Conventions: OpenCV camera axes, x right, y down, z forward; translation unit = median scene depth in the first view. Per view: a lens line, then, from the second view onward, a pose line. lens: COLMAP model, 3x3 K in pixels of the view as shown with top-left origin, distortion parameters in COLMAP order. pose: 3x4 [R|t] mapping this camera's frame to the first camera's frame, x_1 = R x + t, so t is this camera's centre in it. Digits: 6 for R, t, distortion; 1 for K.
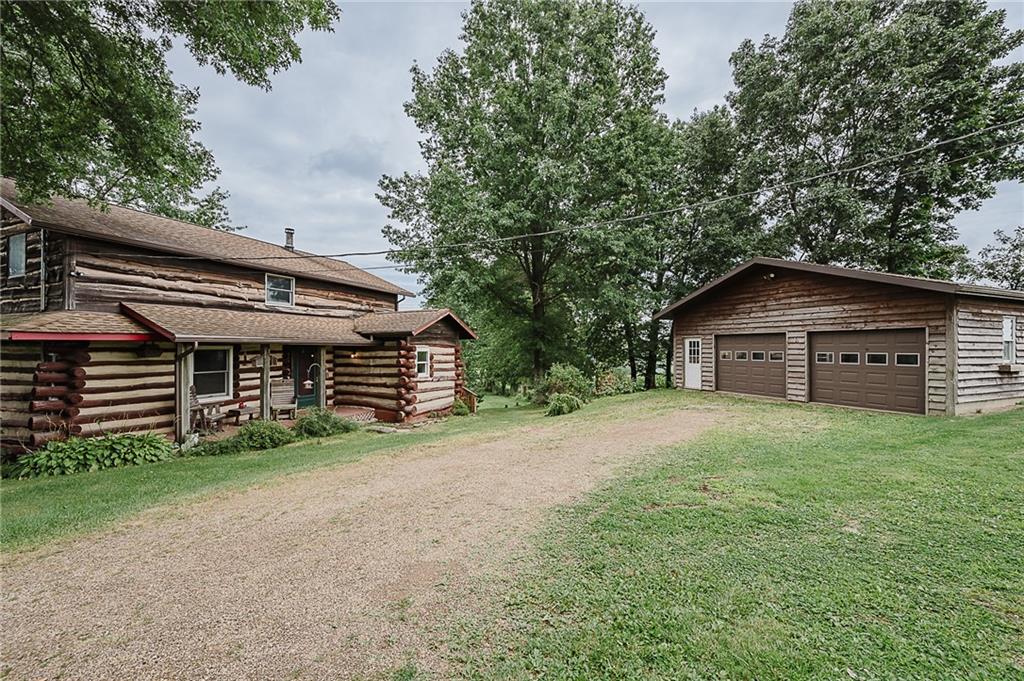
lens RADIAL K [[399.2, 0, 506.9], [0, 399.2, 347.6], [0, 0, 1]] dist [-0.002210, -0.000180]
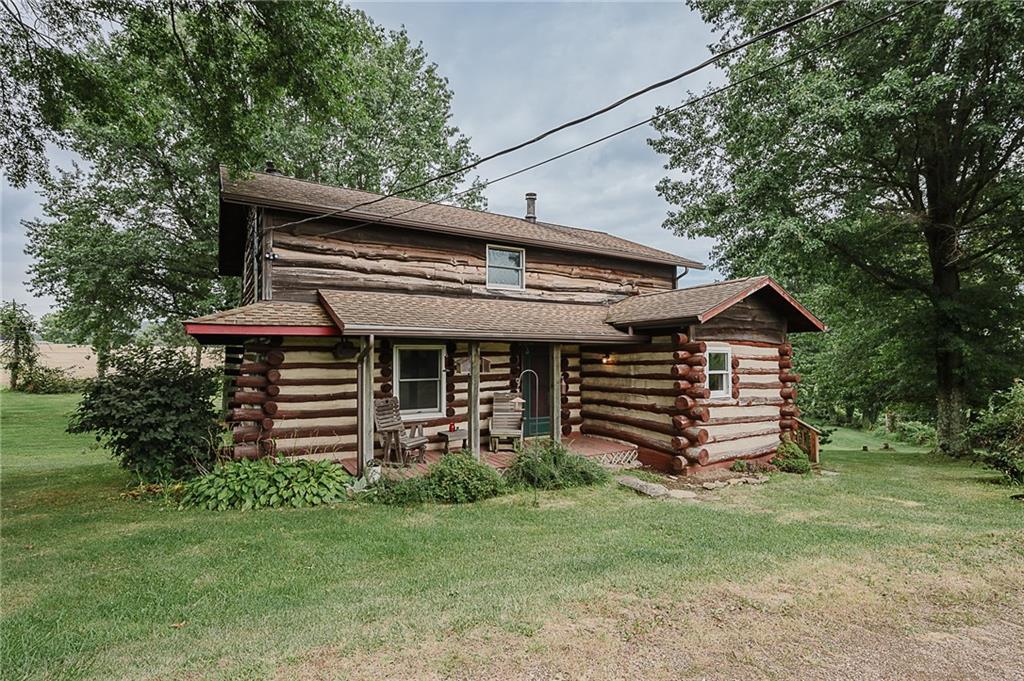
lens RADIAL K [[494.8, 0, 512.2], [0, 494.8, 345.6], [0, 0, 1]] dist [-0.003413, -0.000493]
pose [[0.822891, -0.014561, -0.568013, -0.055321], [0.003372, 0.999779, -0.020745, 0.013727], [0.568189, 0.015156, 0.822758, 0.266952]]
